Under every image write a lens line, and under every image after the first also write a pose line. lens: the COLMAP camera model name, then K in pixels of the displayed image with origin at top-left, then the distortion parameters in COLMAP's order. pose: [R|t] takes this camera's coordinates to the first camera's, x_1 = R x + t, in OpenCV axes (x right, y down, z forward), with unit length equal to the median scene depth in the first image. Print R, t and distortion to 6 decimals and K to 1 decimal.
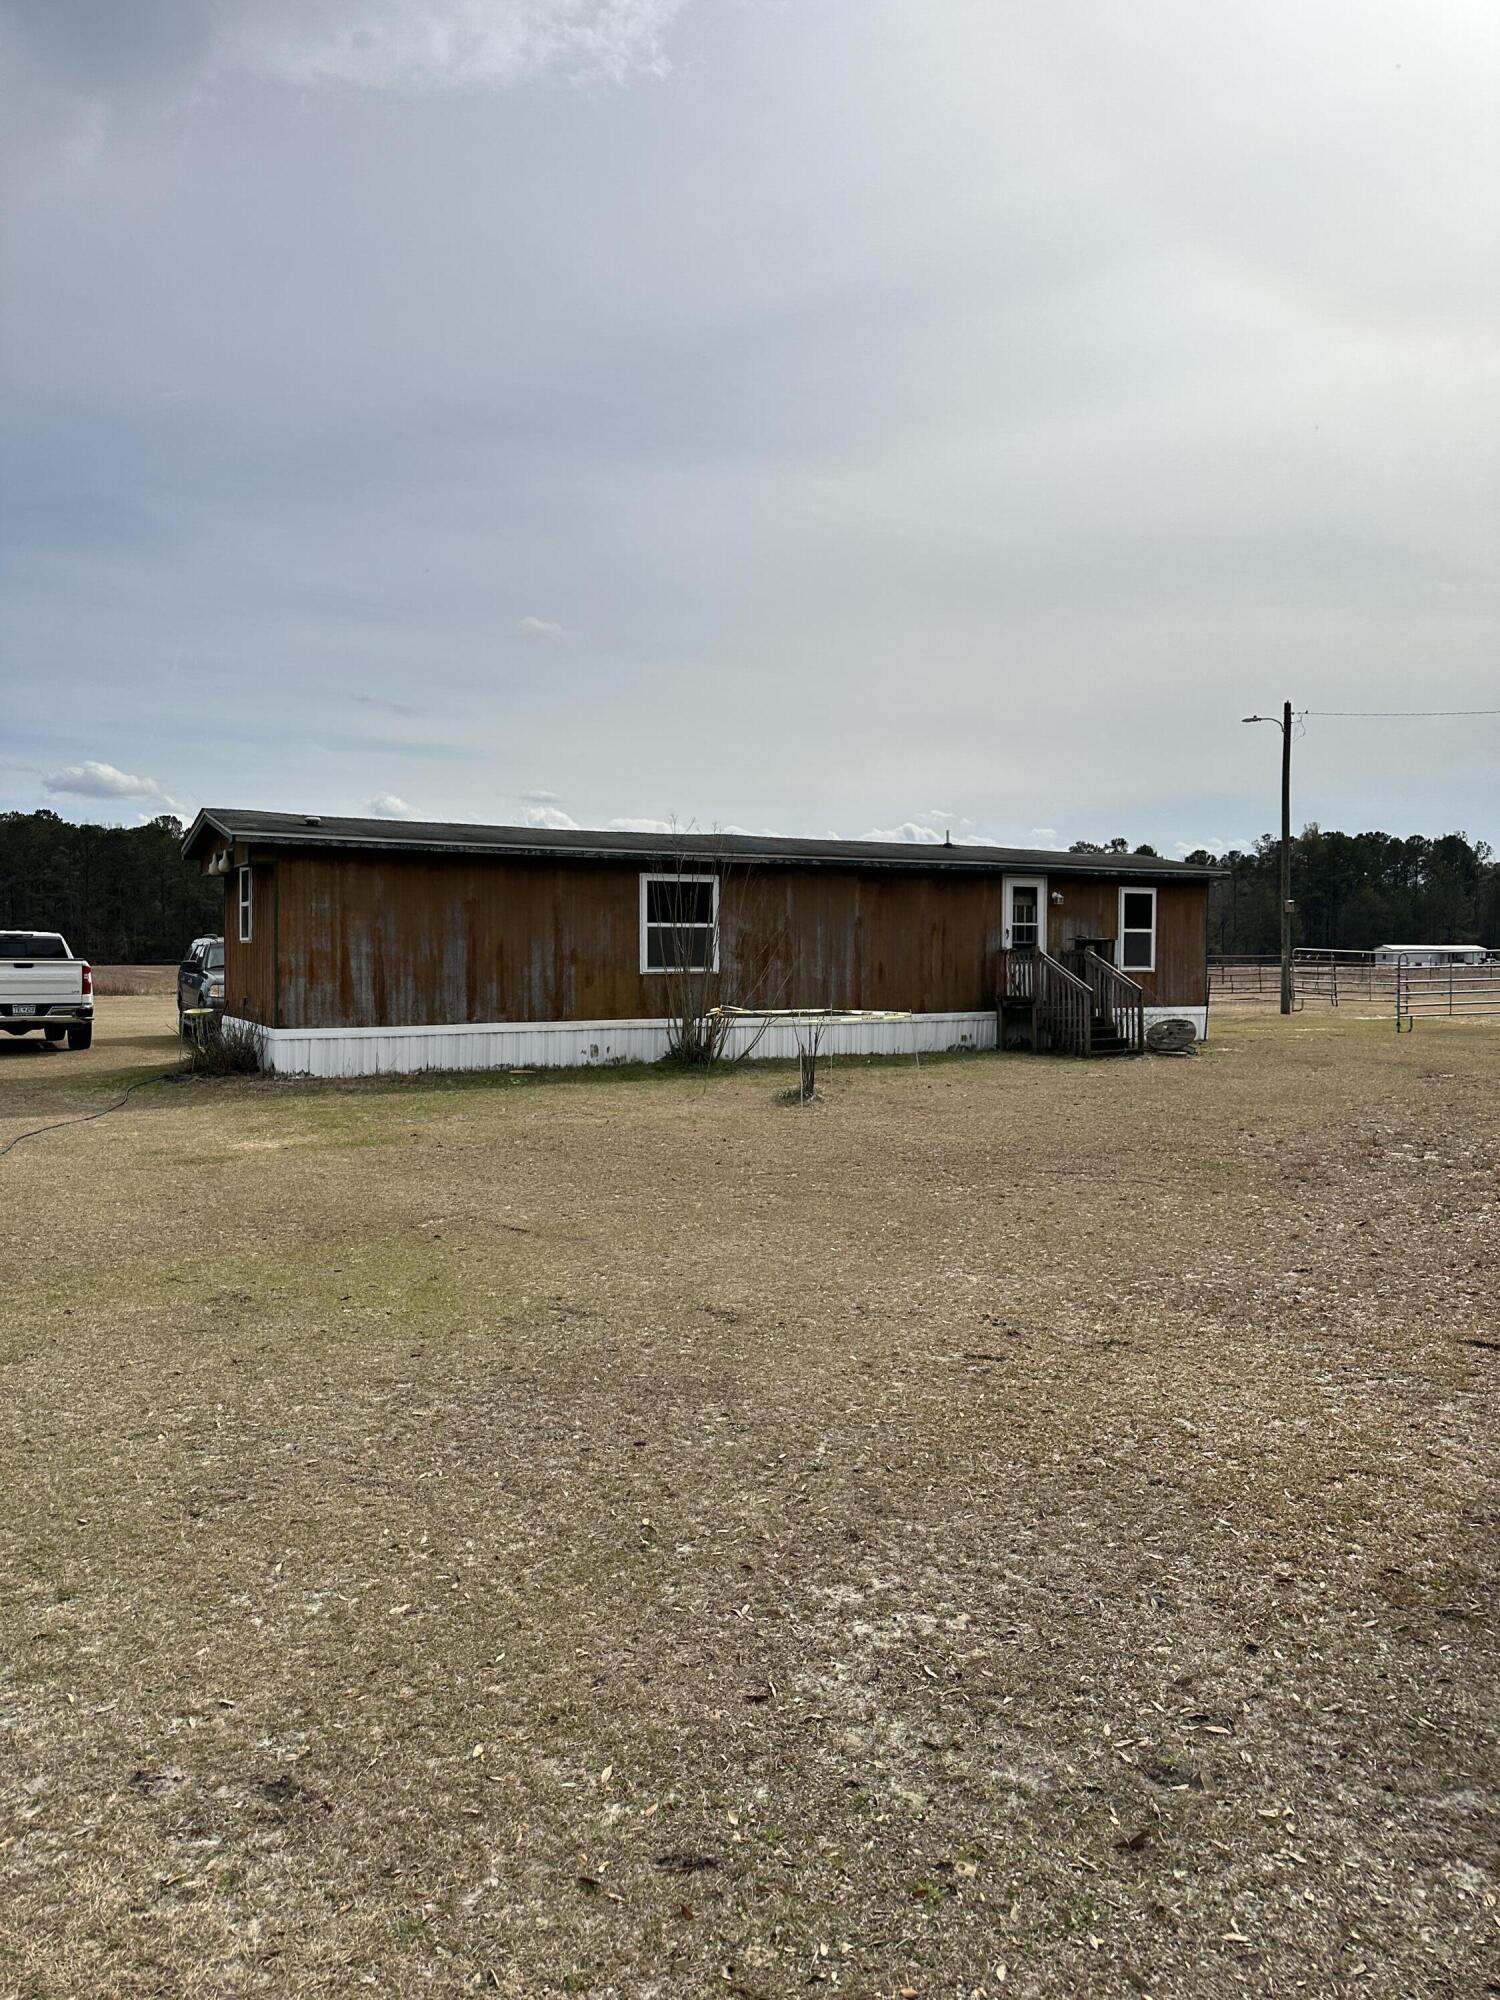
lens RADIAL K [[1395.2, 0, 746.3], [0, 1395.2, 962.6], [0, 0, 1]] dist [0.079633, -0.093579]
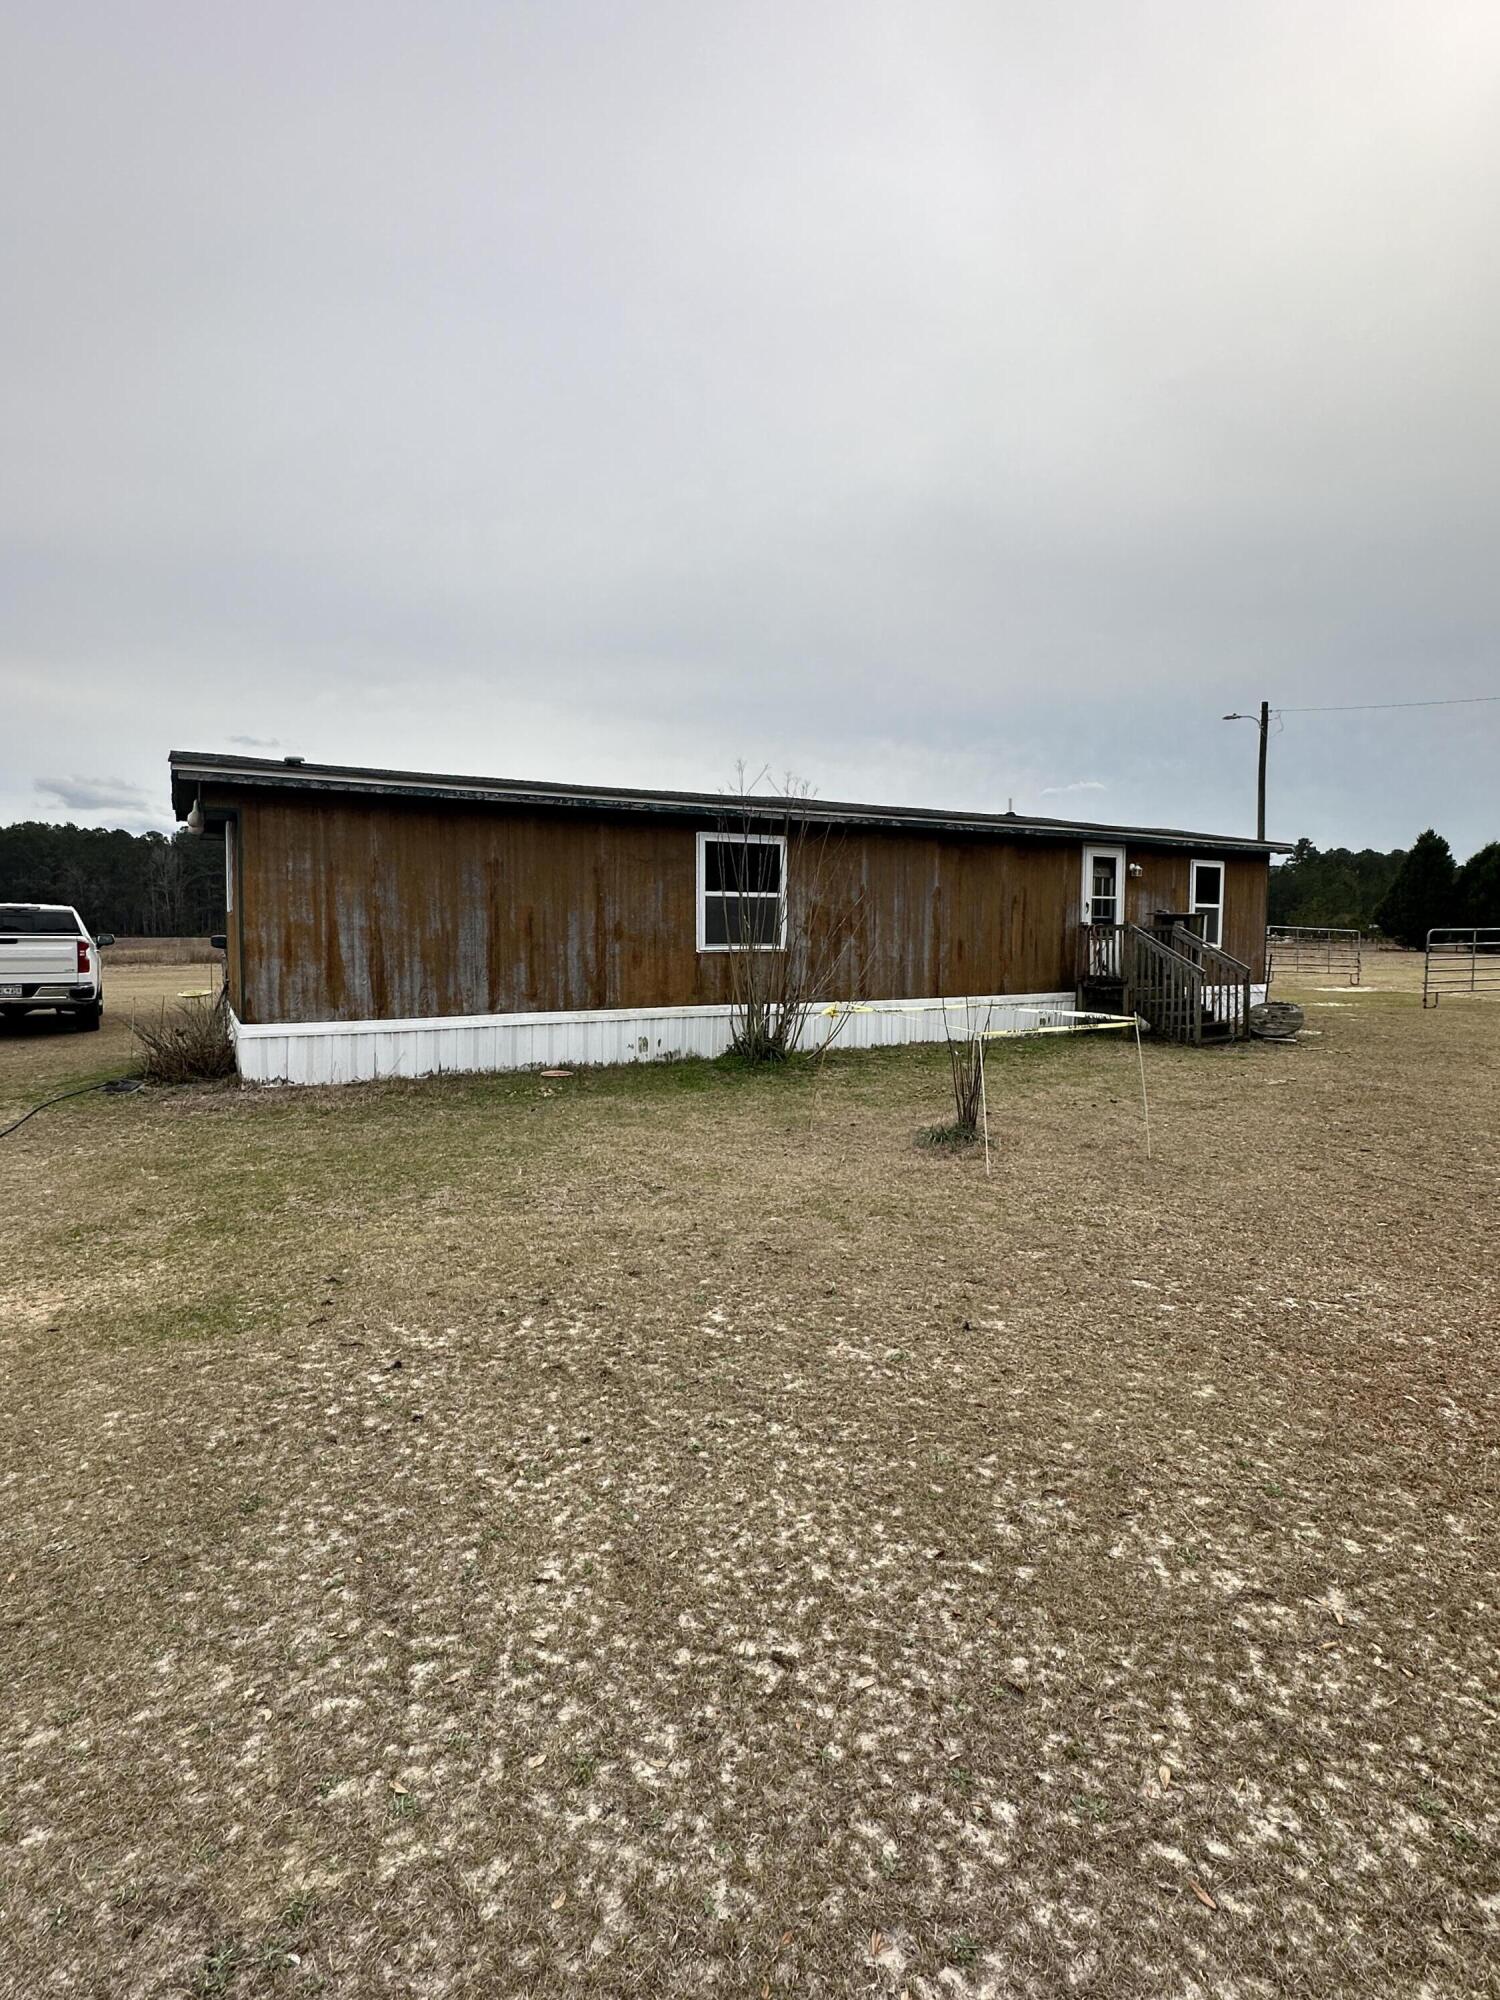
lens RADIAL K [[994.0, 0, 738.5], [0, 994.0, 995.8], [0, 0, 1]] dist [-0.012937, 0.011853]
pose [[0.999971, 0.001186, 0.007486, -0.056125], [-0.001633, 0.998193, 0.060064, -0.001882], [-0.007402, -0.060075, 0.998166, 0.400612]]
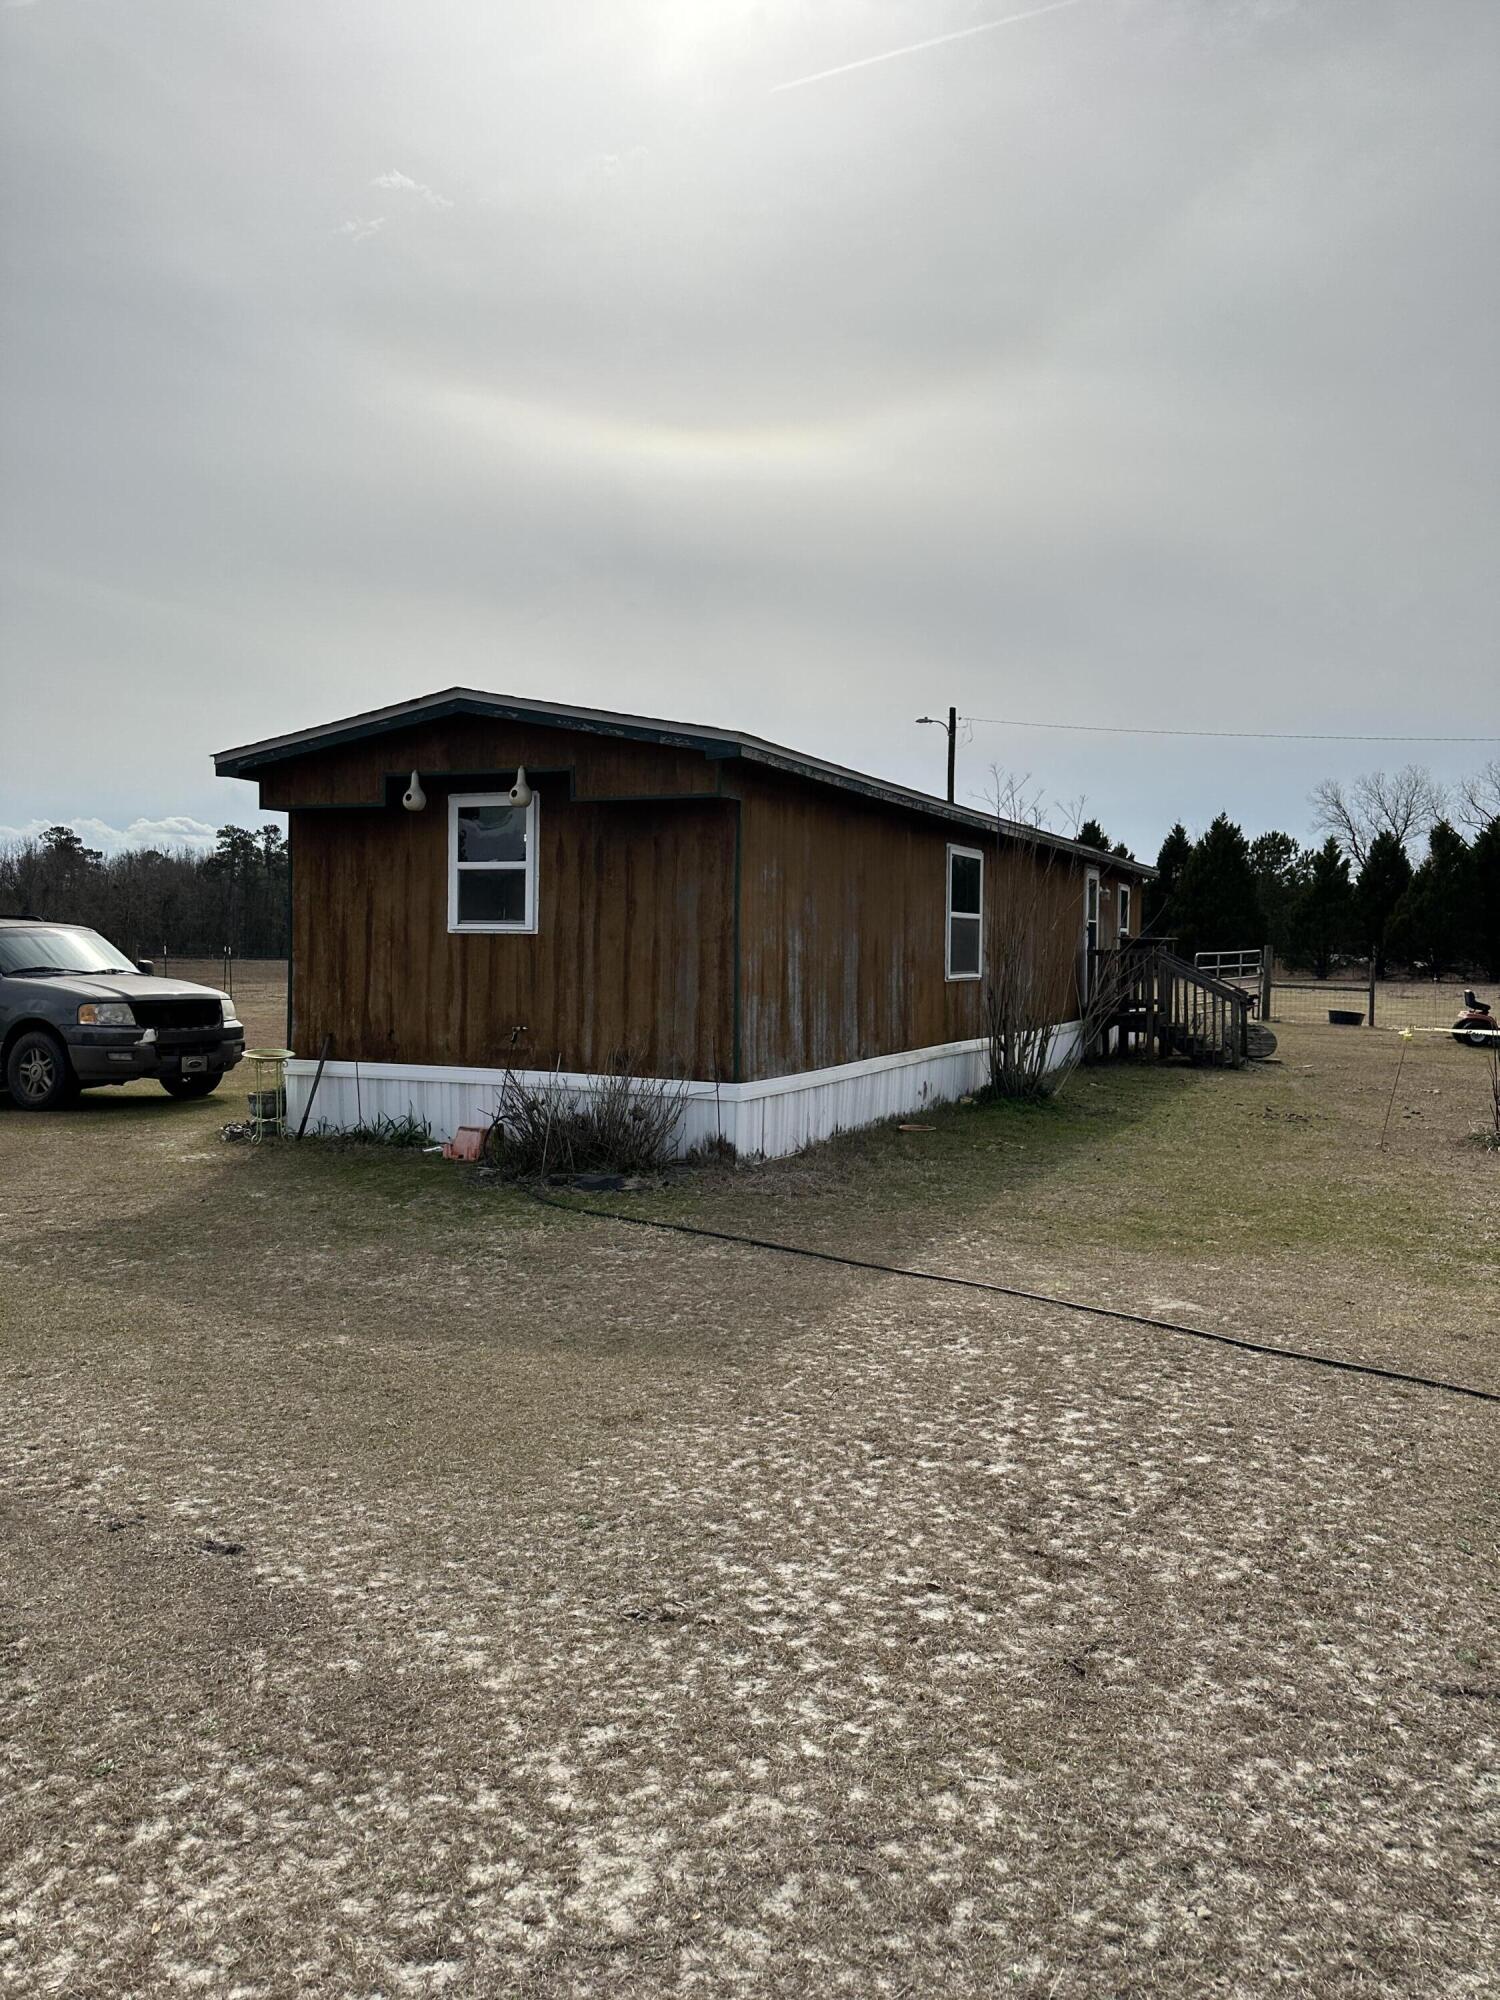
lens RADIAL K [[1395.2, 0, 746.7], [0, 1395.2, 985.4], [0, 0, 1]] dist [0.079633, -0.093579]
pose [[0.810913, -0.009134, 0.585095, -0.594240], [-0.003944, 0.999770, 0.021074, -0.005130], [-0.585153, -0.019397, 0.810691, 0.471211]]
